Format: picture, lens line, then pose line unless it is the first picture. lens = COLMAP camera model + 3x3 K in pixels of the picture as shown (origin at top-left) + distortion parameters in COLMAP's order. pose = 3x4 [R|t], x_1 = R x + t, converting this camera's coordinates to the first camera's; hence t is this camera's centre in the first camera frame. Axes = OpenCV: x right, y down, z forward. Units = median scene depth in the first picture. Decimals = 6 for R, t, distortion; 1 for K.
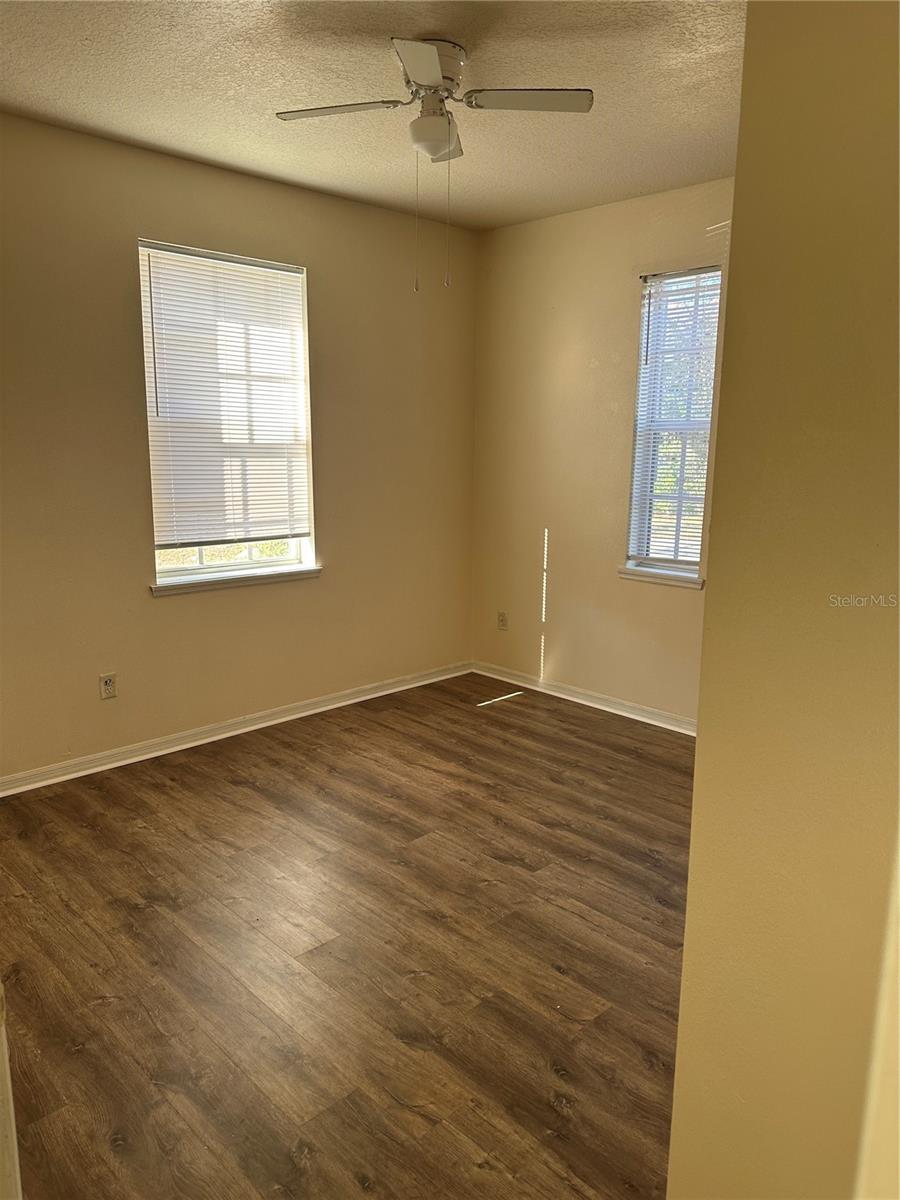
lens RADIAL K [[840.8, 0, 452.1], [0, 840.8, 598.0], [0, 0, 1]] dist [0.012214, -0.025744]
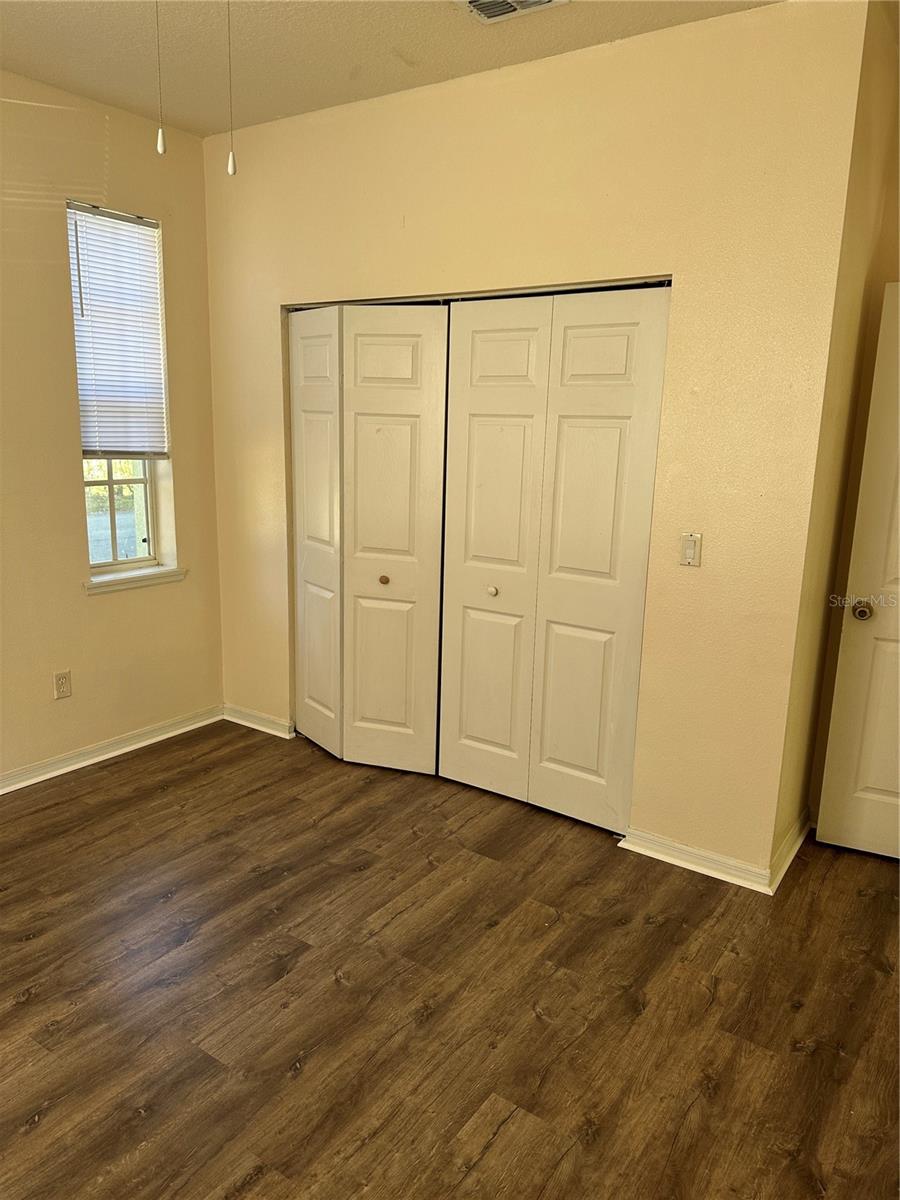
lens RADIAL K [[840.8, 0, 462.6], [0, 840.8, 604.6], [0, 0, 1]] dist [0.012214, -0.025744]
pose [[-0.179779, -0.241995, 0.953477, -0.657110], [0.164764, 0.948169, 0.271714, -0.199457], [-0.969810, 0.205947, -0.130589, 0.919745]]
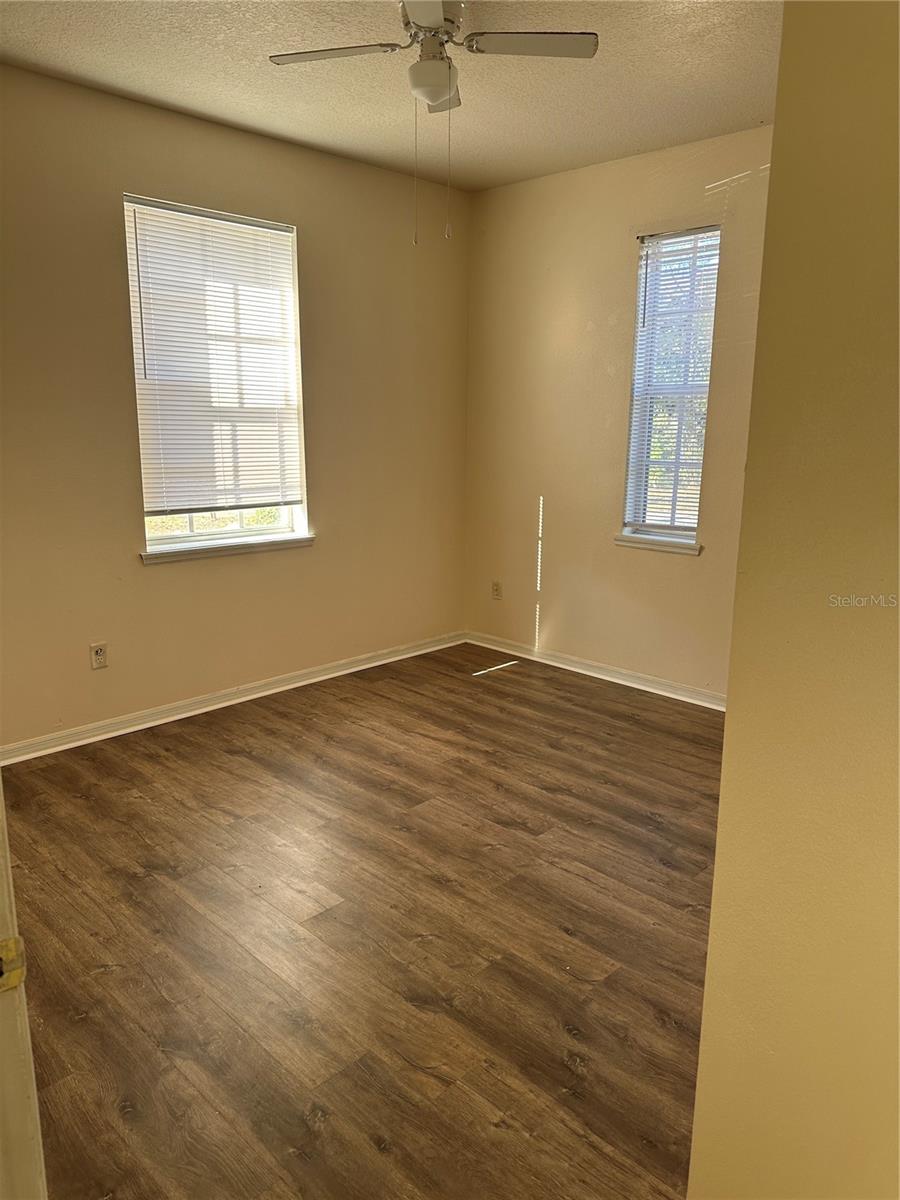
lens RADIAL K [[840.8, 0, 456.3], [0, 840.8, 597.6], [0, 0, 1]] dist [0.012214, -0.025744]
pose [[0.999704, -0.005978, 0.023566, -0.020612], [0.005330, 0.999608, 0.027490, 0.016216], [-0.023721, -0.027356, 0.999344, 0.016784]]
